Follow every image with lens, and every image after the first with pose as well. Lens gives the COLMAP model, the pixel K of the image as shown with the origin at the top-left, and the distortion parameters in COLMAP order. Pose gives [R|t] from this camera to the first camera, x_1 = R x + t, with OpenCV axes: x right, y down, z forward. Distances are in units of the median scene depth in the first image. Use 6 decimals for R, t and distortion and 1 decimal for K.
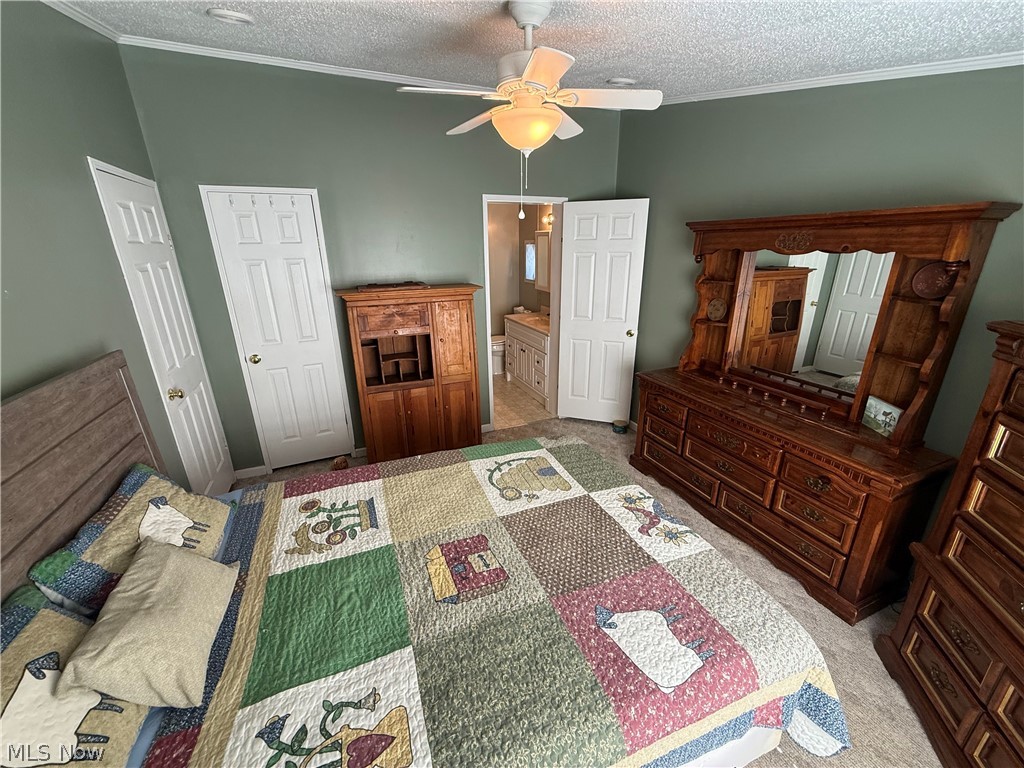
lens RADIAL K [[407.9, 0, 508.8], [0, 407.9, 382.9], [0, 0, 1]] dist [-0.000151, 0.000048]
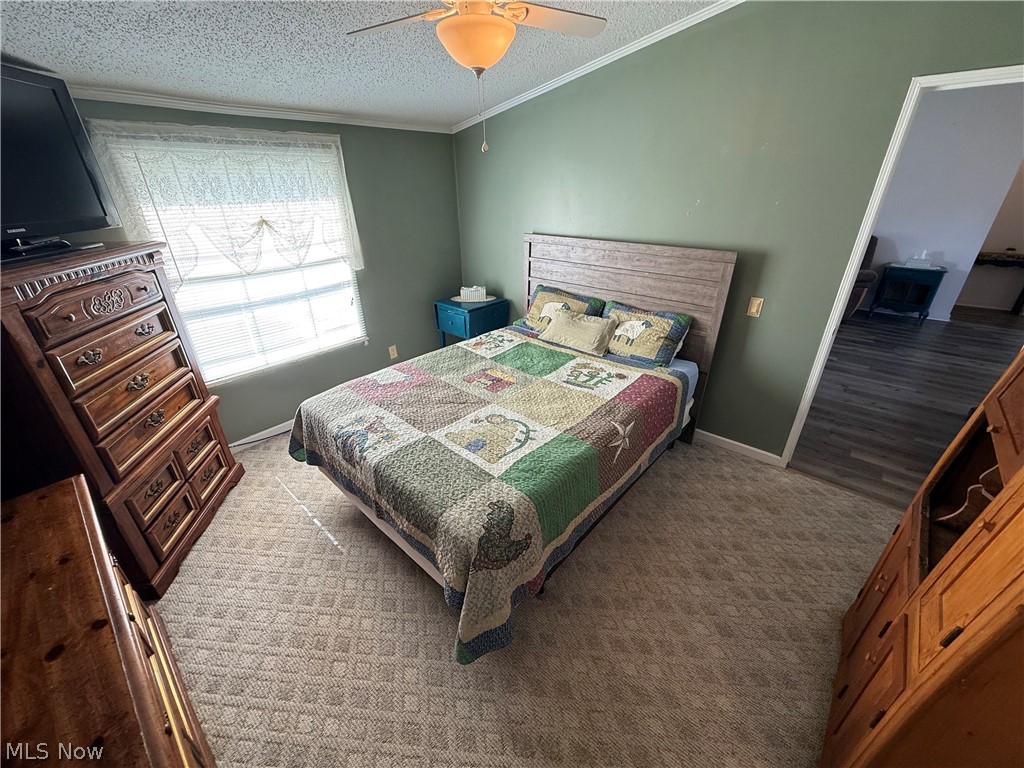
lens RADIAL K [[407.9, 0, 508.8], [0, 407.9, 382.9], [0, 0, 1]] dist [-0.000151, 0.000048]
pose [[-0.895317, 0.216259, -0.389410, 0.424593], [-0.122643, 0.720760, 0.682249, -0.618785], [0.428214, 0.658588, -0.618785, 1.808189]]
